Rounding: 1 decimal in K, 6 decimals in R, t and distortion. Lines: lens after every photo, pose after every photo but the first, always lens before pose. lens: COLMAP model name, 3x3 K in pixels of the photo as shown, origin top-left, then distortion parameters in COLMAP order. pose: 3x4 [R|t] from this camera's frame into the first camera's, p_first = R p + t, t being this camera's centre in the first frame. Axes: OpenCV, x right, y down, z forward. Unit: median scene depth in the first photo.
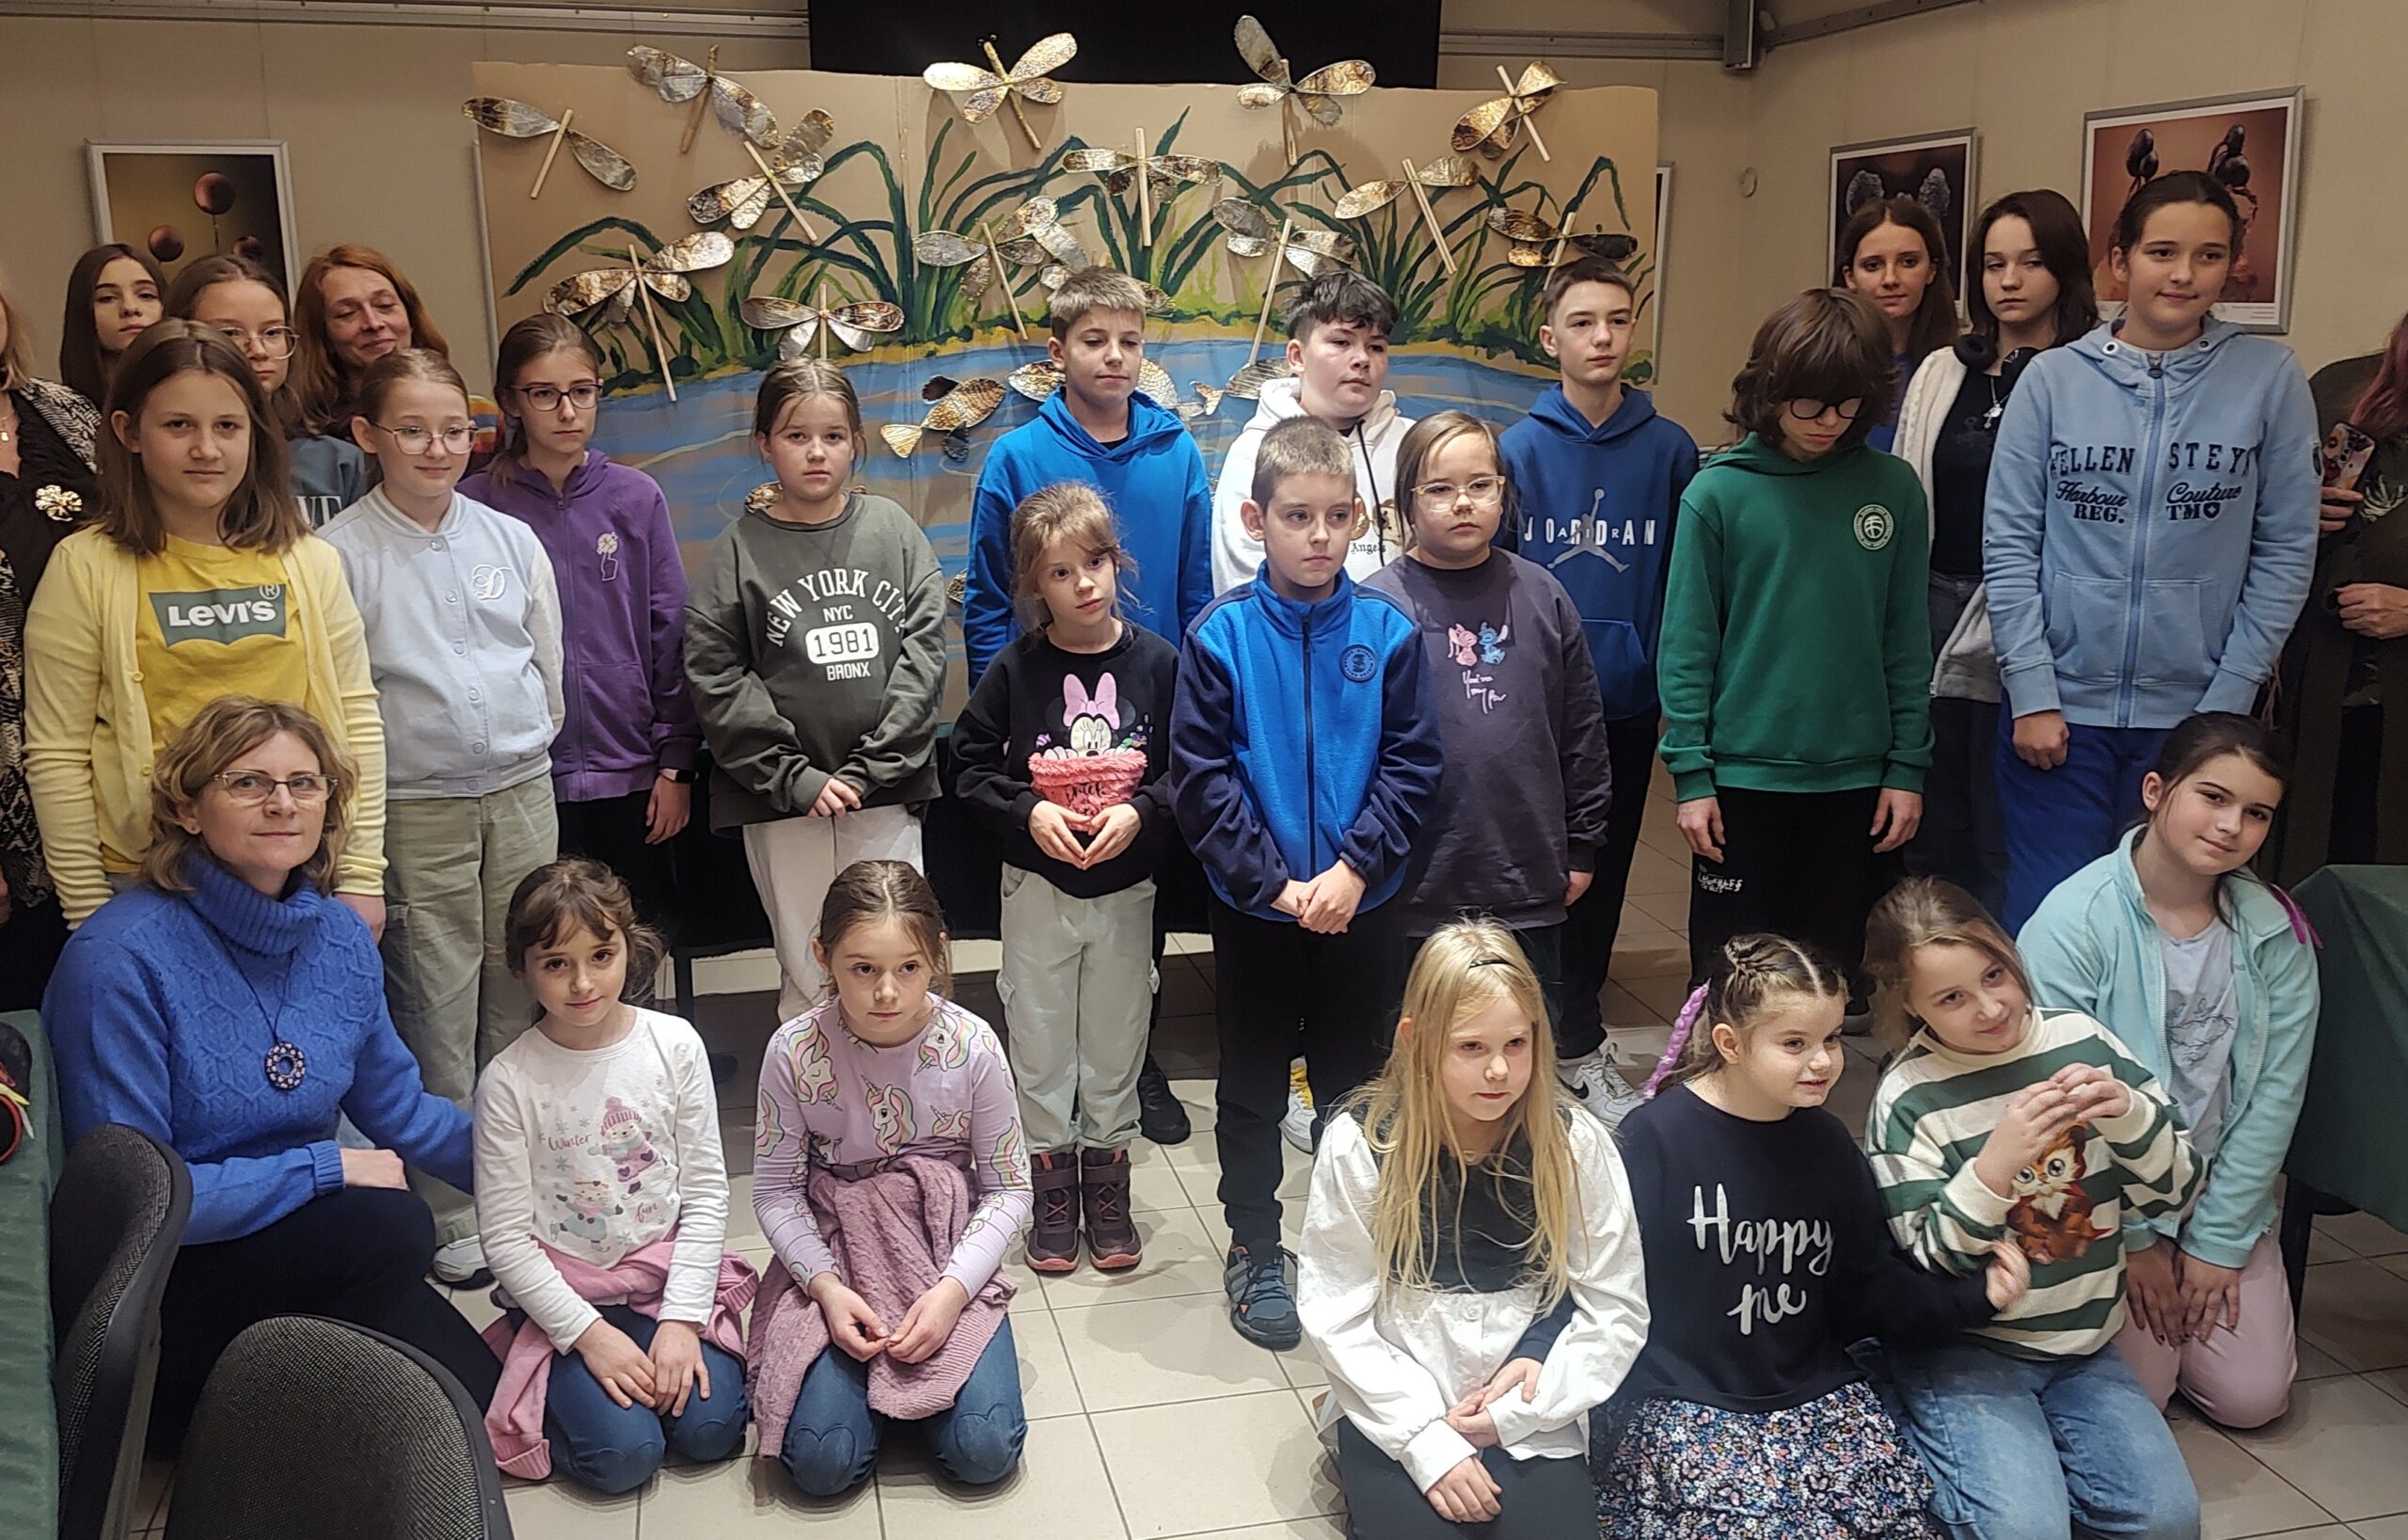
lens RADIAL K [[2152.6, 0, 1203.6], [0, 2152.6, 770.8], [0, 0, 1]] dist [0.058602, 0.014266]
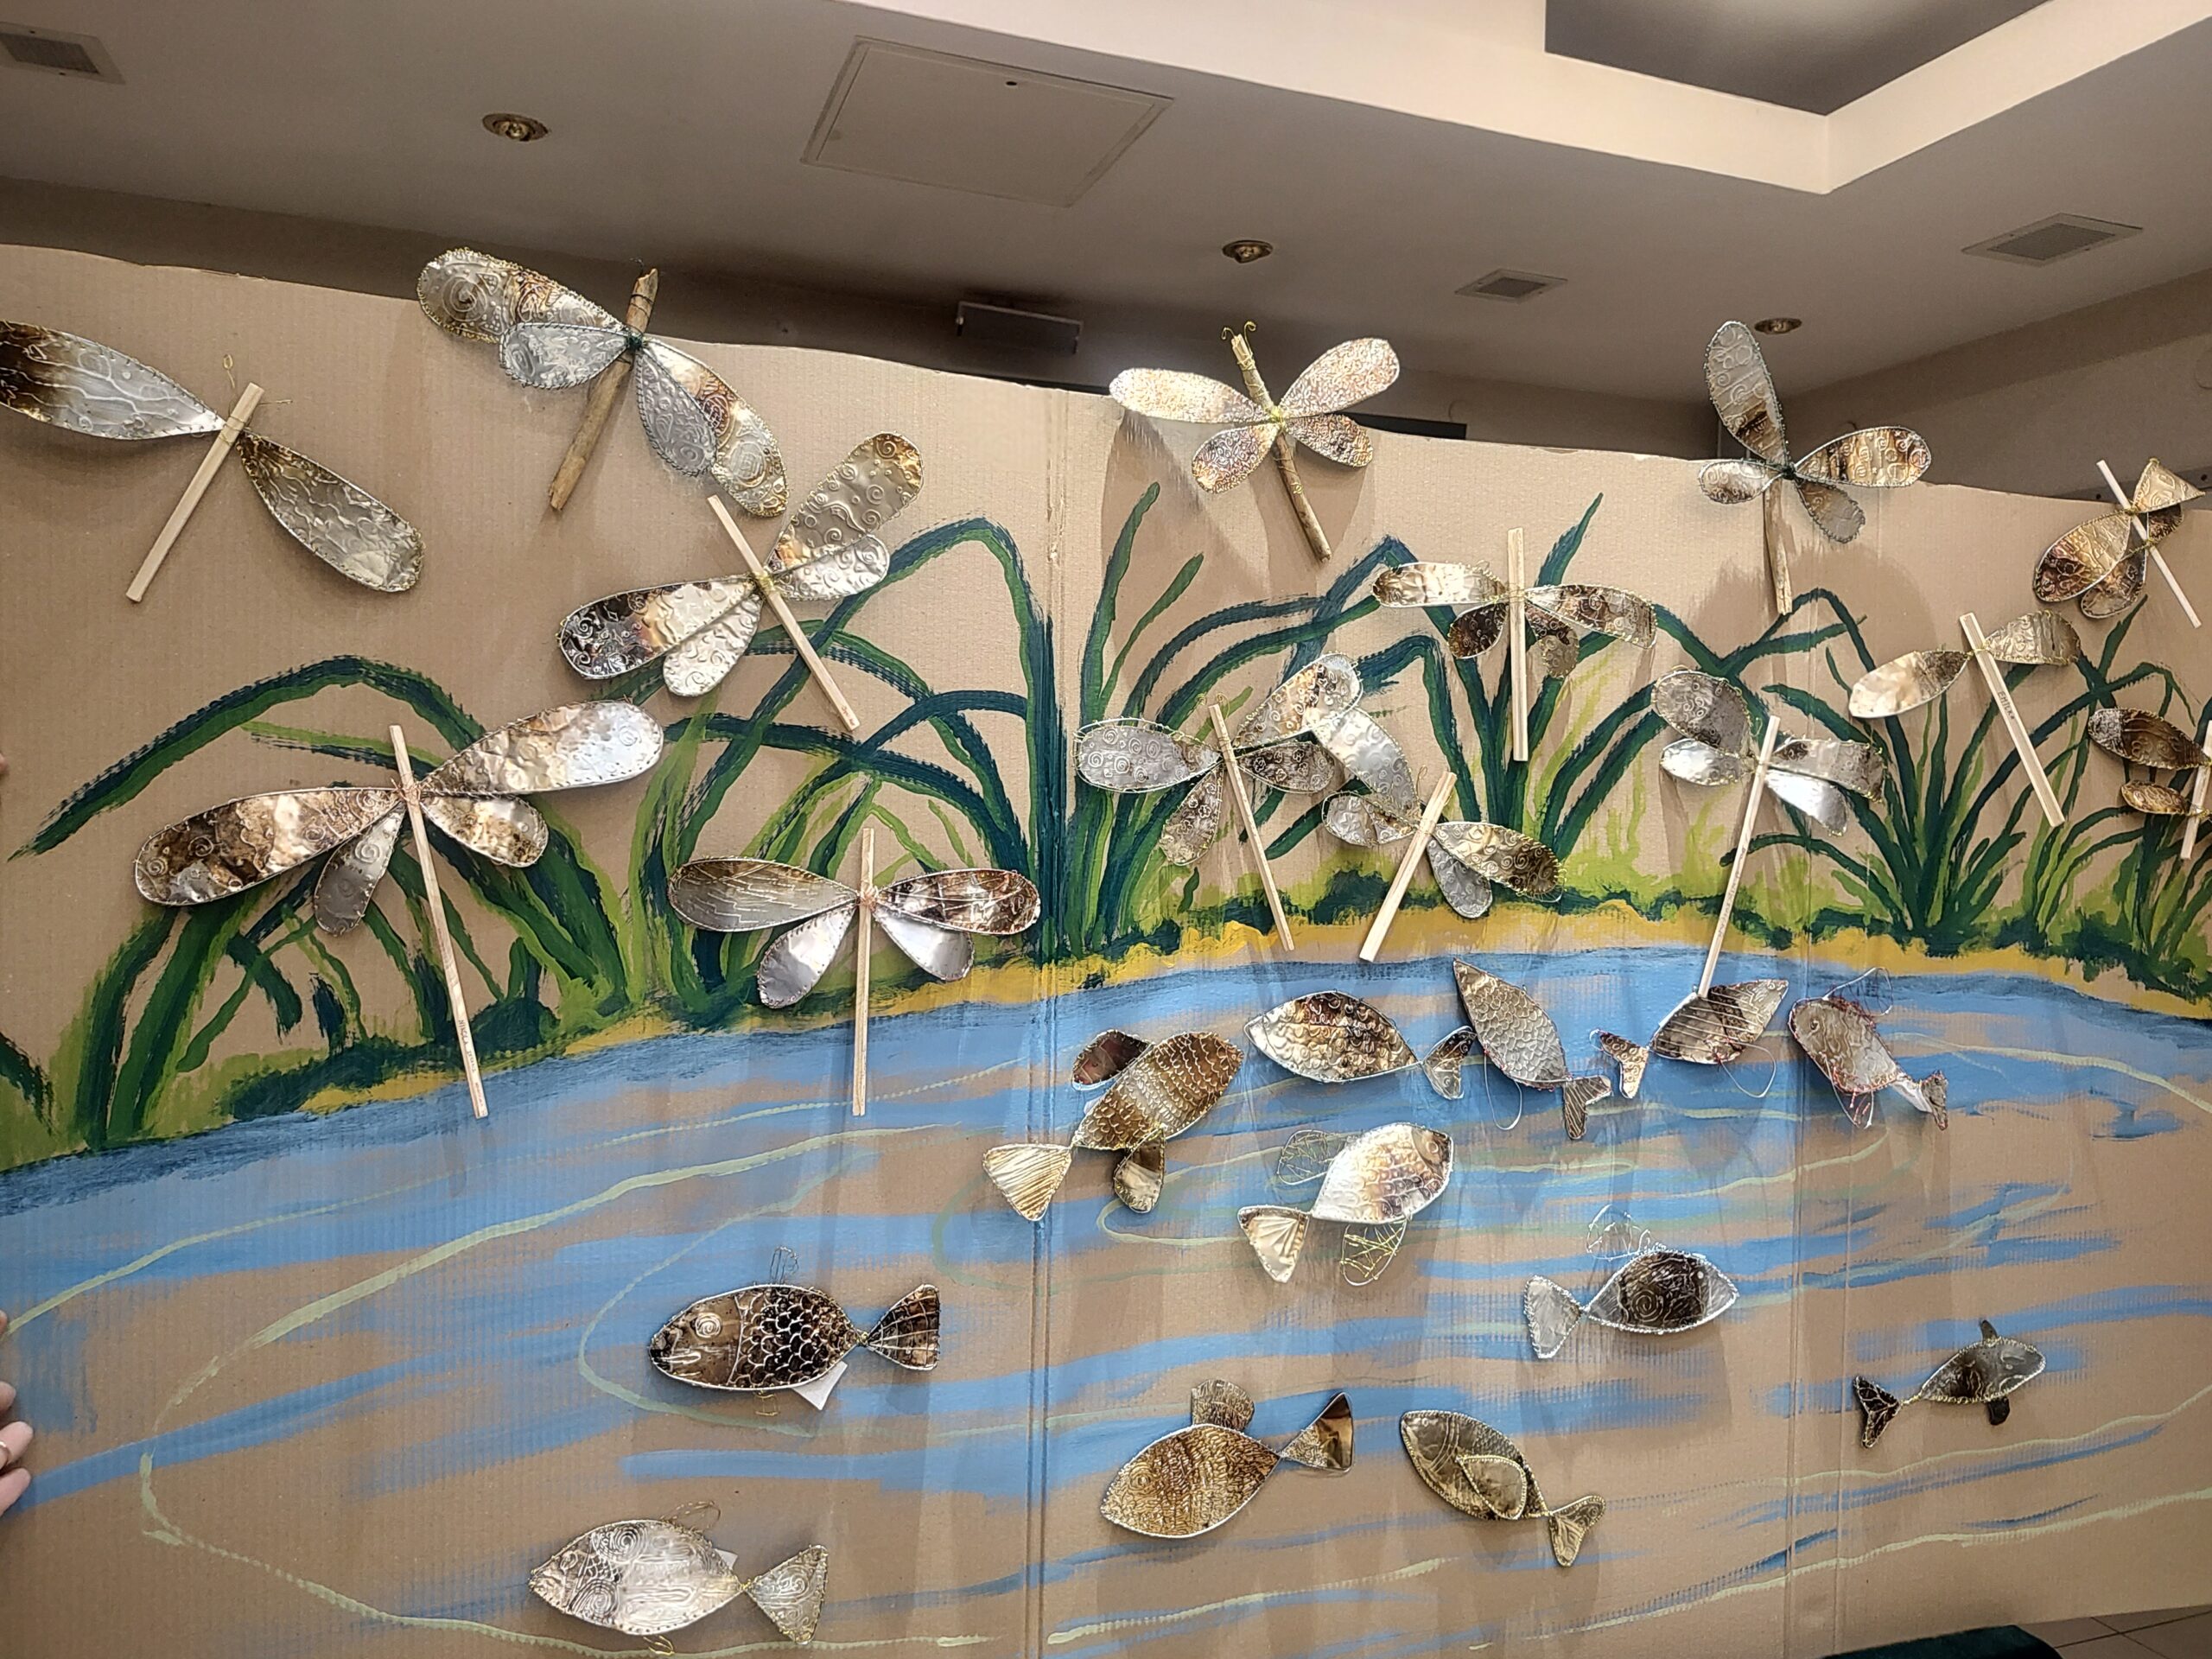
lens RADIAL K [[1505.4, 0, 1104.2], [0, 1505.4, 833.3], [0, 0, 1]] dist [0.028960, -0.006990]
pose [[0.986877, 0.010925, 0.161102, -0.176562], [0.027485, 0.971783, -0.234270, -0.151621], [-0.159116, 0.235624, 0.958730, 0.701496]]
